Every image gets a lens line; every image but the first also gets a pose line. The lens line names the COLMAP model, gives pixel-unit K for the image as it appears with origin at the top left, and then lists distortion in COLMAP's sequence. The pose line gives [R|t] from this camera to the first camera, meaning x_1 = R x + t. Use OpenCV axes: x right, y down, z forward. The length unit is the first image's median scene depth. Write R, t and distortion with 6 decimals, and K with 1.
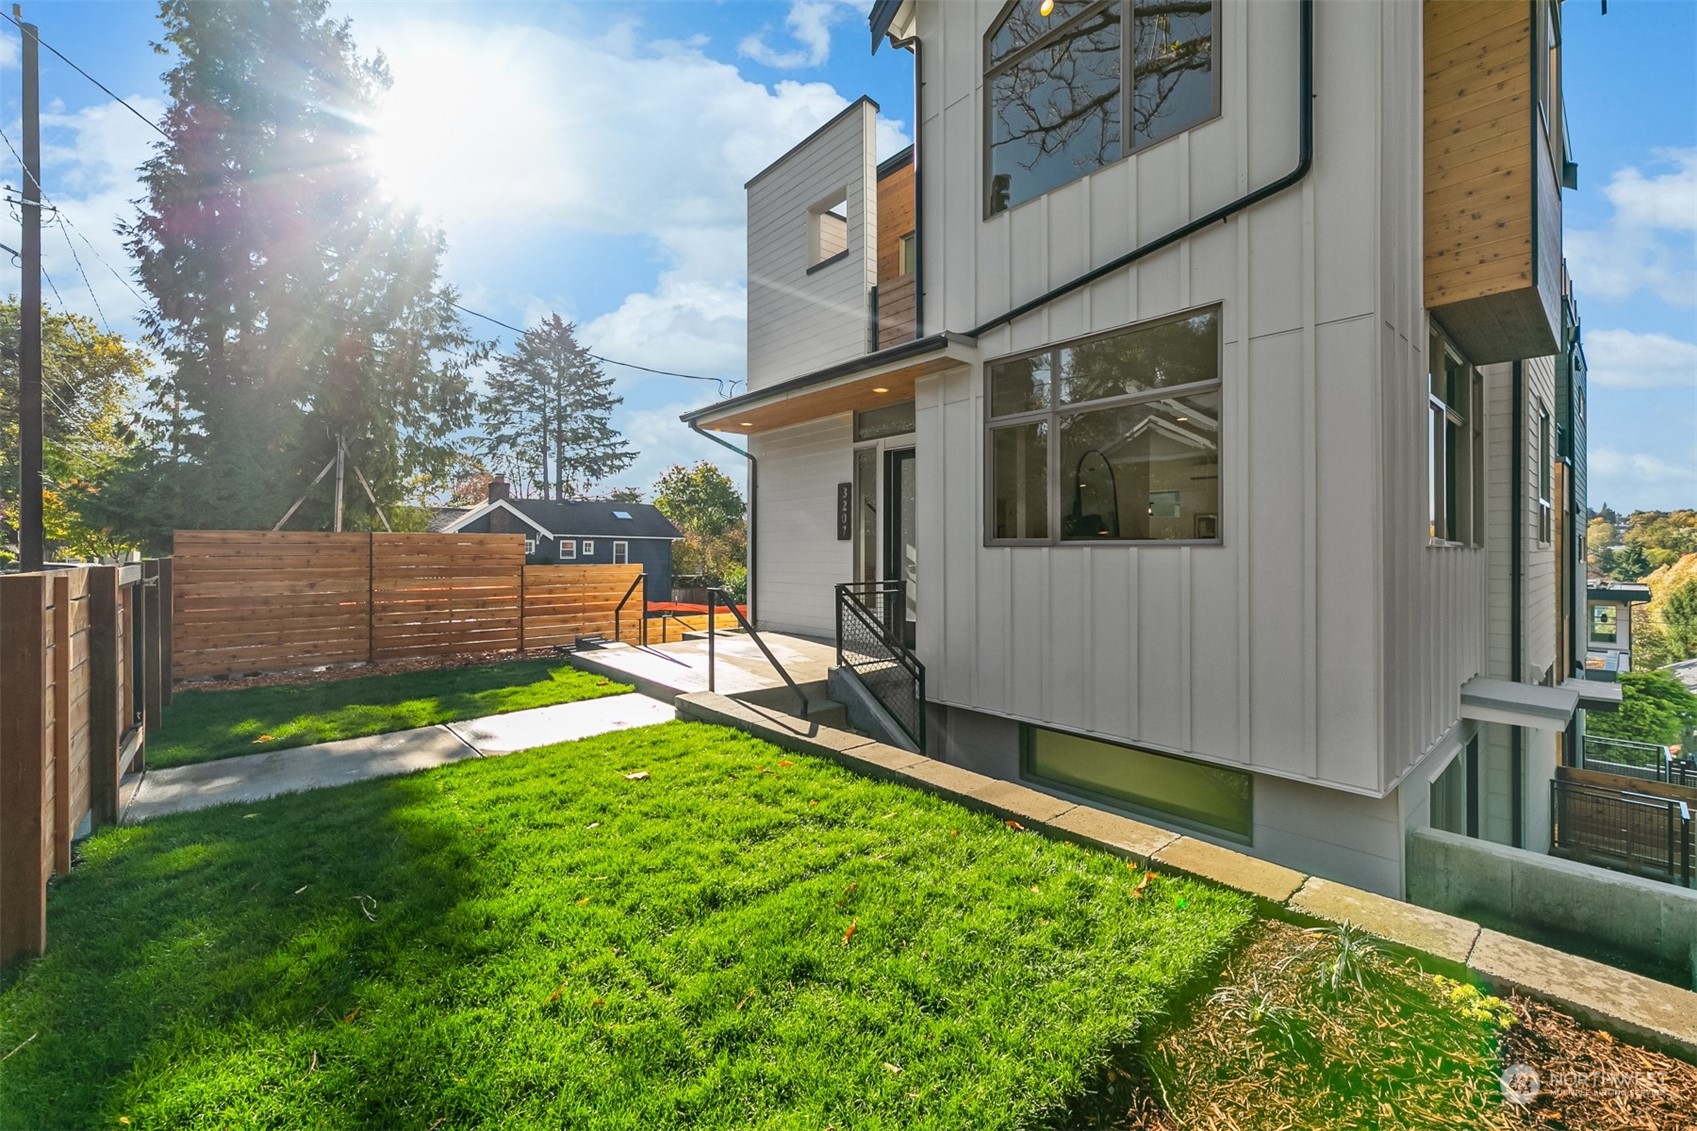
lens RADIAL K [[683.7, 0, 841.2], [0, 683.7, 547.7], [0, 0, 1]] dist [-0.001525, -0.000052]
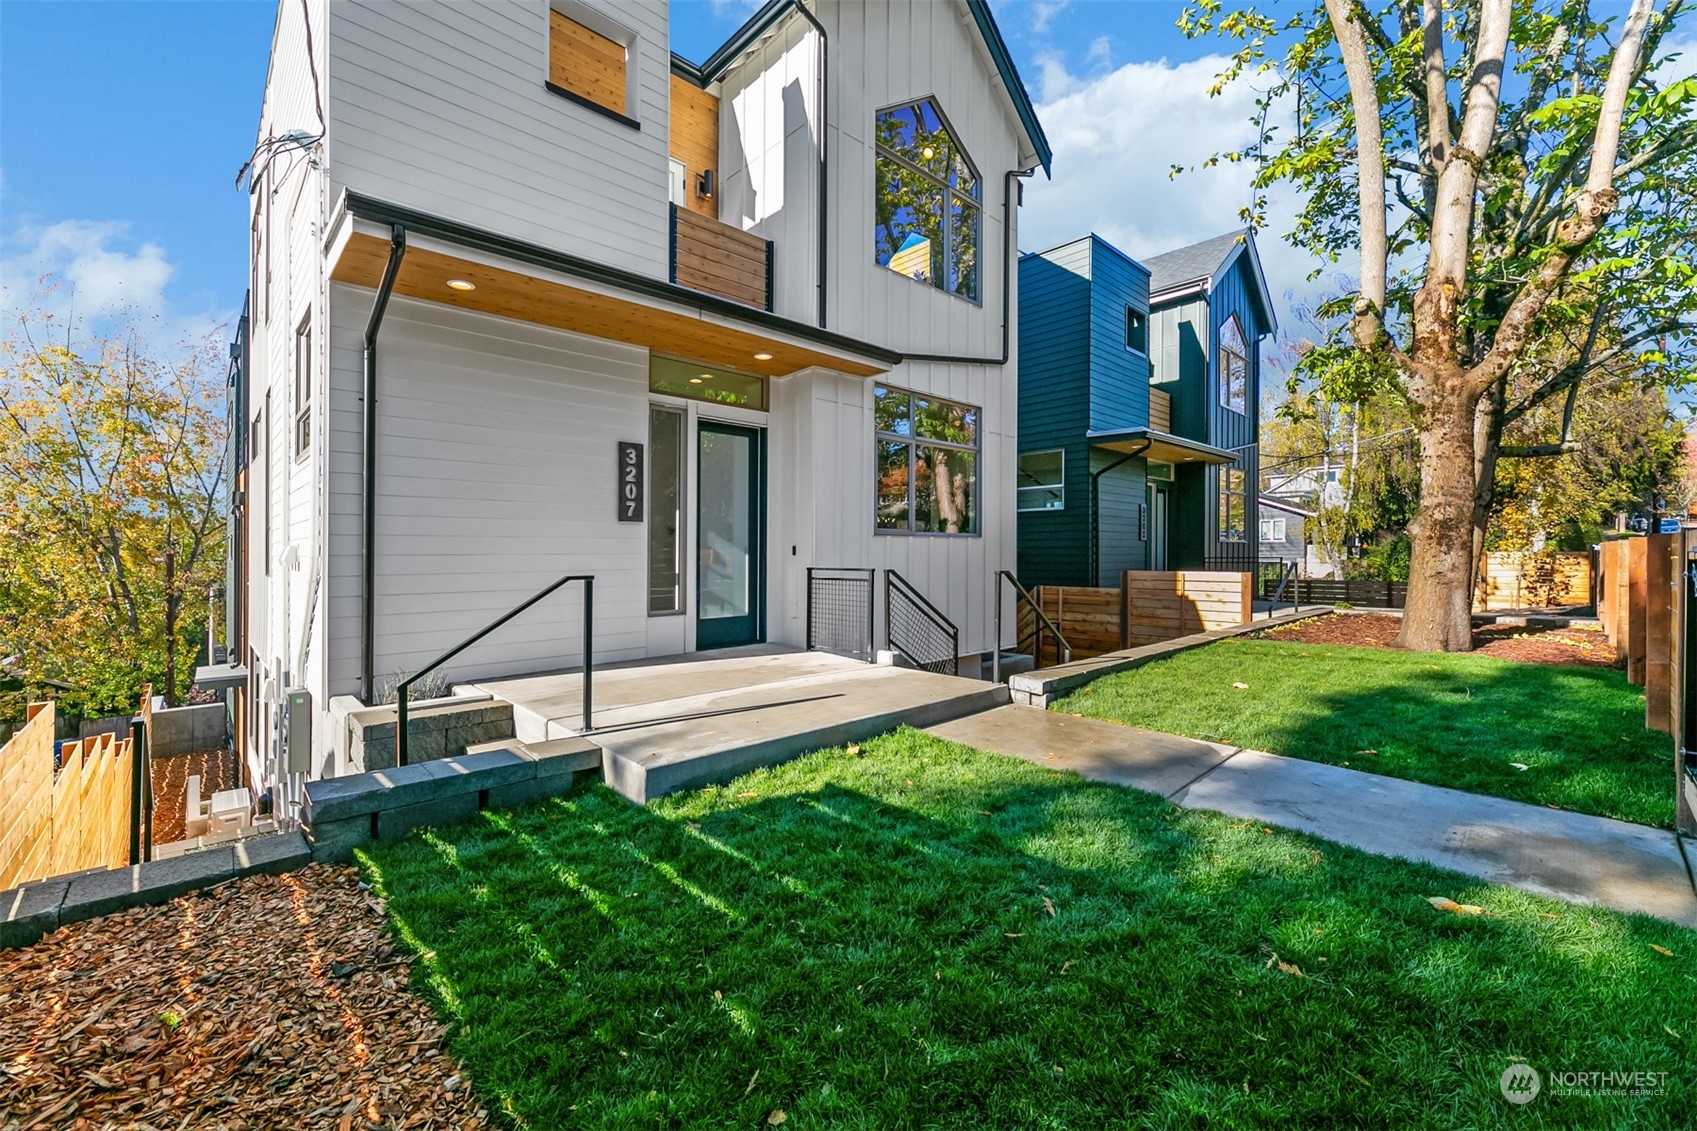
lens RADIAL K [[683.7, 0, 841.2], [0, 683.7, 547.7], [0, 0, 1]] dist [-0.001525, -0.000052]
pose [[-0.051741, 0.000302, 0.998661, -0.748032], [-0.000459, 1.000000, -0.000327, 0.016114], [-0.998660, -0.000475, -0.051741, 0.846460]]
